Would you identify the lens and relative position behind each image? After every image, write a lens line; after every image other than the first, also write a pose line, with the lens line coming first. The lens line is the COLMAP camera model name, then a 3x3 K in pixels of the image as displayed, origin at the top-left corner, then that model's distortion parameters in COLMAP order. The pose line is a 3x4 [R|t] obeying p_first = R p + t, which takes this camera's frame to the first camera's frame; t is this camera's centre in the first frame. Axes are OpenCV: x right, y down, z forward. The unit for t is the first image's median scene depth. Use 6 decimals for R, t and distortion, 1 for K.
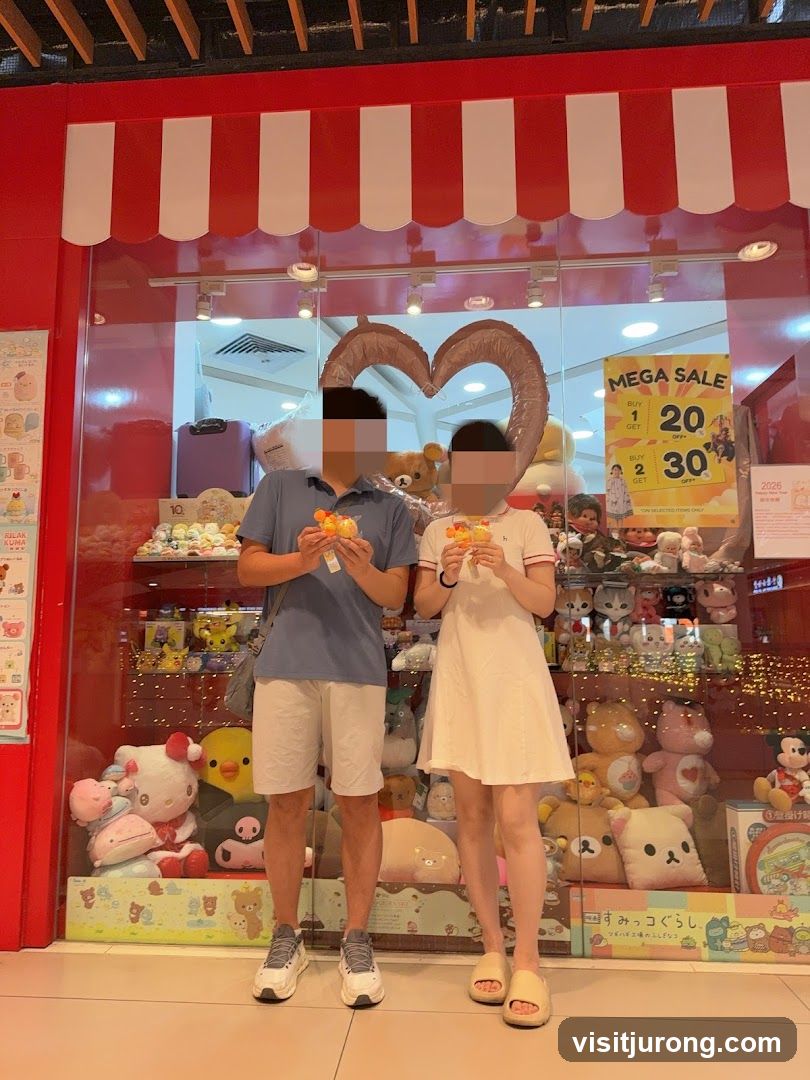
lens RADIAL K [[678.3, 0, 418.7], [0, 678.3, 565.4], [0, 0, 1]] dist [0.104843, -0.103515]
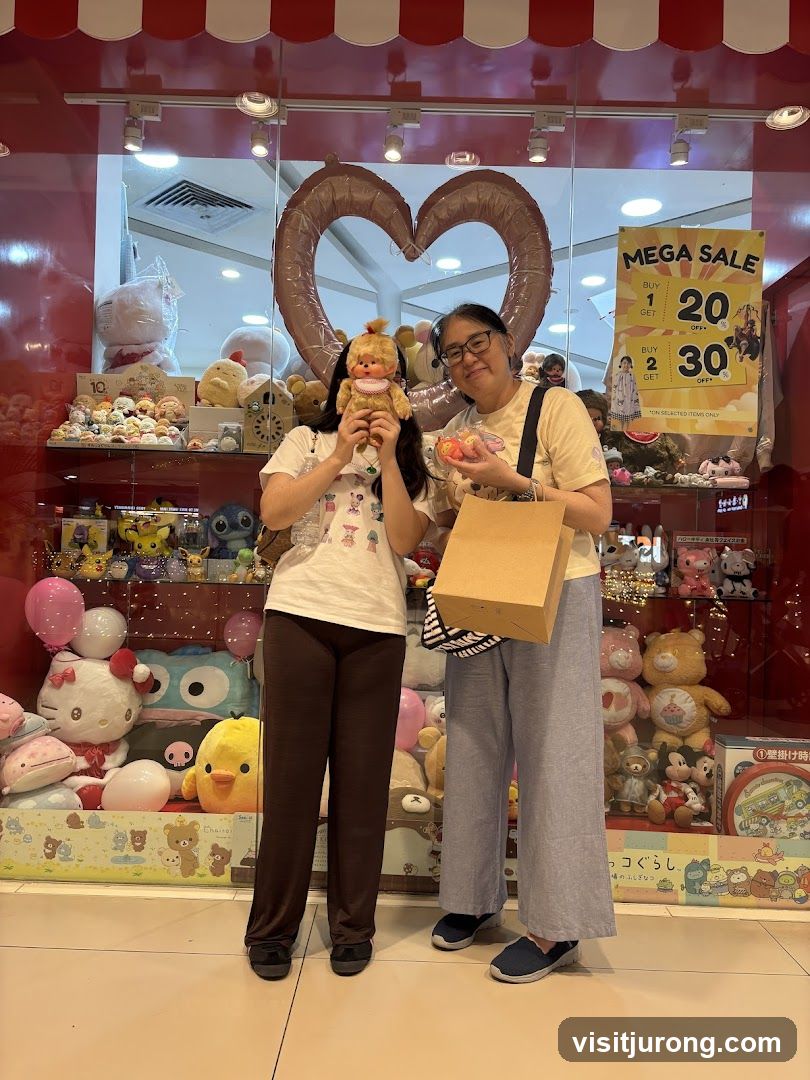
lens RADIAL K [[720.3, 0, 405.0], [0, 720.3, 540.0], [0, 0, 1]] dist [0.033428, -0.003587]
pose [[0.997122, 0.037119, 0.066104, -0.037533], [-0.043286, 0.994589, 0.094444, 0.006972], [-0.062241, -0.097033, 0.993333, 0.095174]]
